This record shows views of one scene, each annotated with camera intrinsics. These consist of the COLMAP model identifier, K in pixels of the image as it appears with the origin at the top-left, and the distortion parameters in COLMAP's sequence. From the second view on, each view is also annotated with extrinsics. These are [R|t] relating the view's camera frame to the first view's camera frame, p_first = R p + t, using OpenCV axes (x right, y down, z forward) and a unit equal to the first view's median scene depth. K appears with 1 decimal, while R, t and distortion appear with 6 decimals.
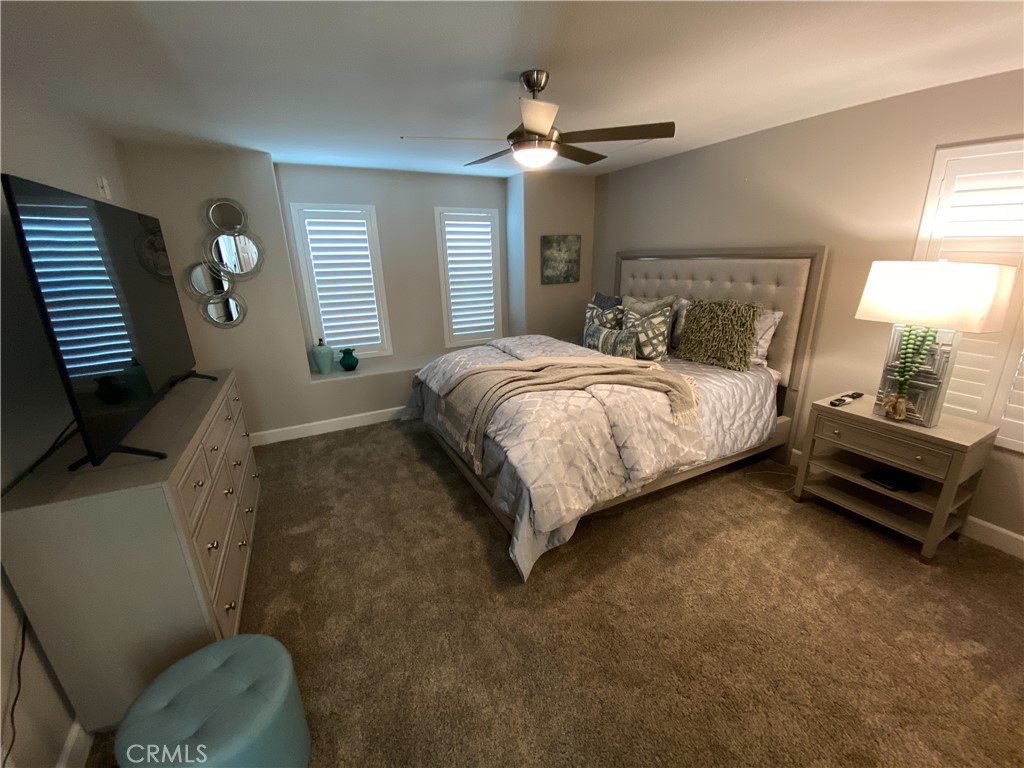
lens RADIAL K [[413.6, 0, 512.0], [0, 413.6, 384.0], [0, 0, 1]] dist [0.000479, -0.000003]
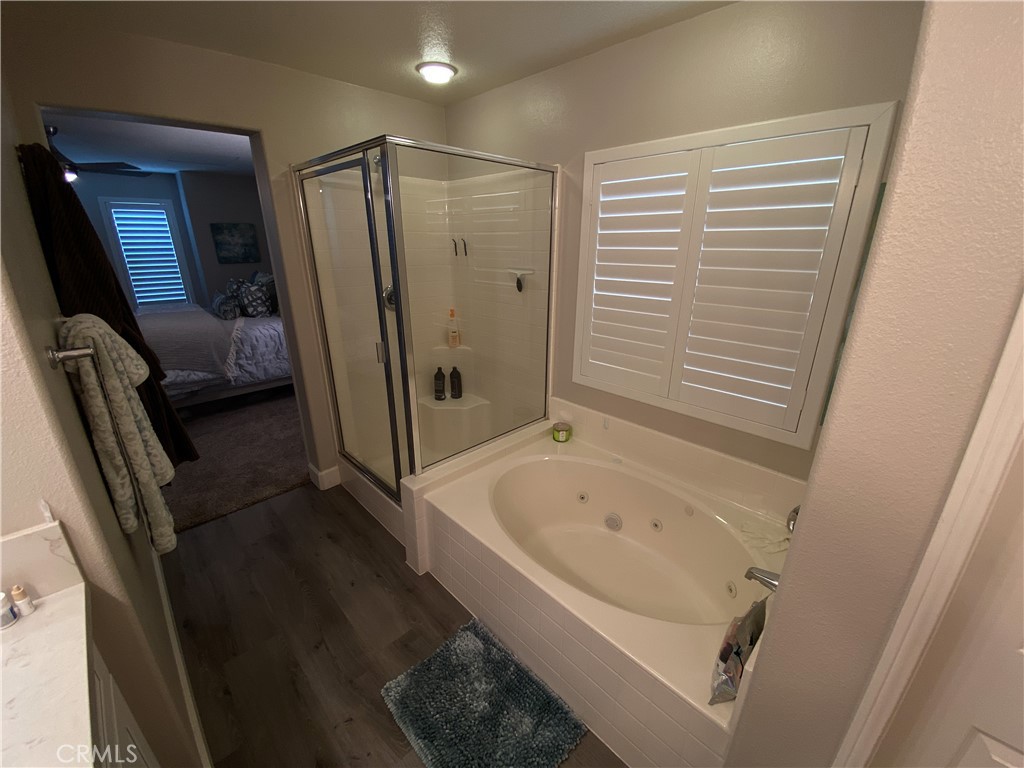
lens RADIAL K [[413.6, 0, 512.0], [0, 413.6, 384.0], [0, 0, 1]] dist [0.000479, -0.000003]
pose [[0.959446, -0.061506, 0.275099, 0.554071], [0.053842, 0.997924, 0.035333, 0.117718], [-0.276702, -0.019088, 0.960766, -0.420784]]
